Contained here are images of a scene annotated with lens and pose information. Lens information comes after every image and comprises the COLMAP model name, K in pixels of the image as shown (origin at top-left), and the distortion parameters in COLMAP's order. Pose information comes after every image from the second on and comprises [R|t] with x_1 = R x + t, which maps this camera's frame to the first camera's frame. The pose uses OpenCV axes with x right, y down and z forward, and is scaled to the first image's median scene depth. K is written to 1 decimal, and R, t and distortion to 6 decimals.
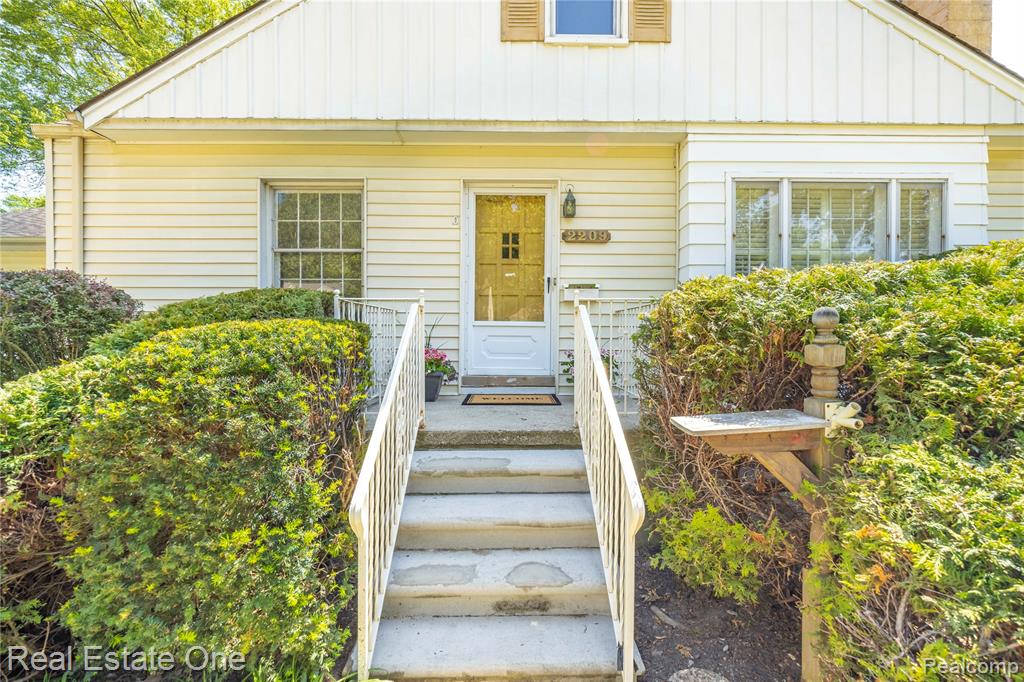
lens RADIAL K [[433.5, 0, 511.8], [0, 433.5, 328.9], [0, 0, 1]] dist [0.002446, 0.000196]
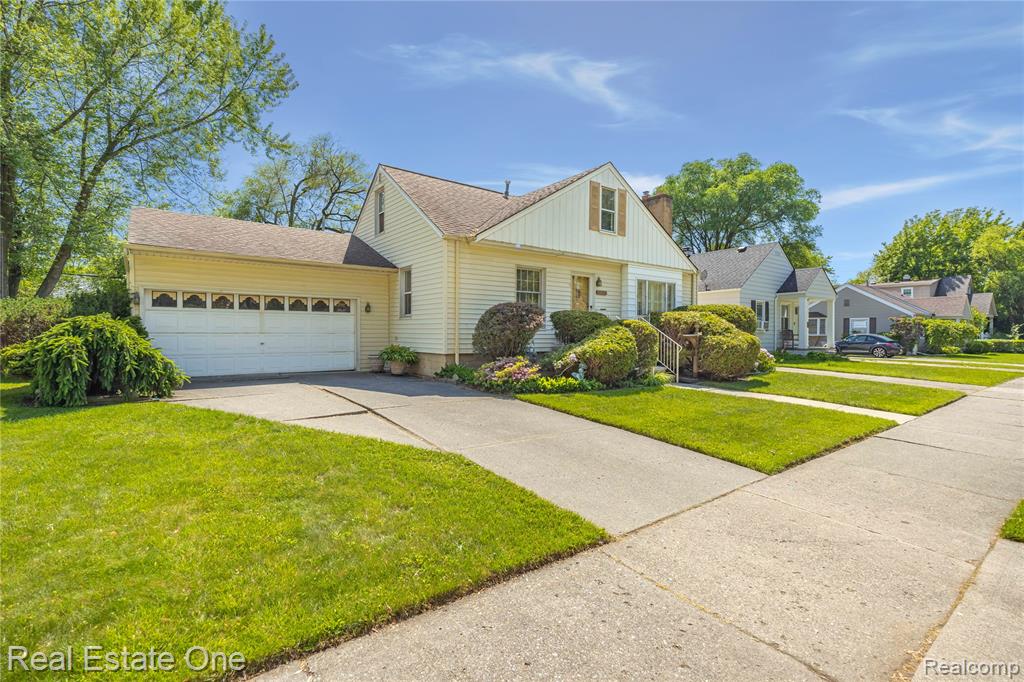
lens RADIAL K [[433.5, 0, 511.8], [0, 433.5, 328.9], [0, 0, 1]] dist [0.002446, 0.000196]
pose [[0.812576, 0.003032, 0.582847, -2.148565], [-0.004860, 0.999987, 0.001574, 0.037040], [-0.582834, -0.004111, 0.812581, -1.112691]]
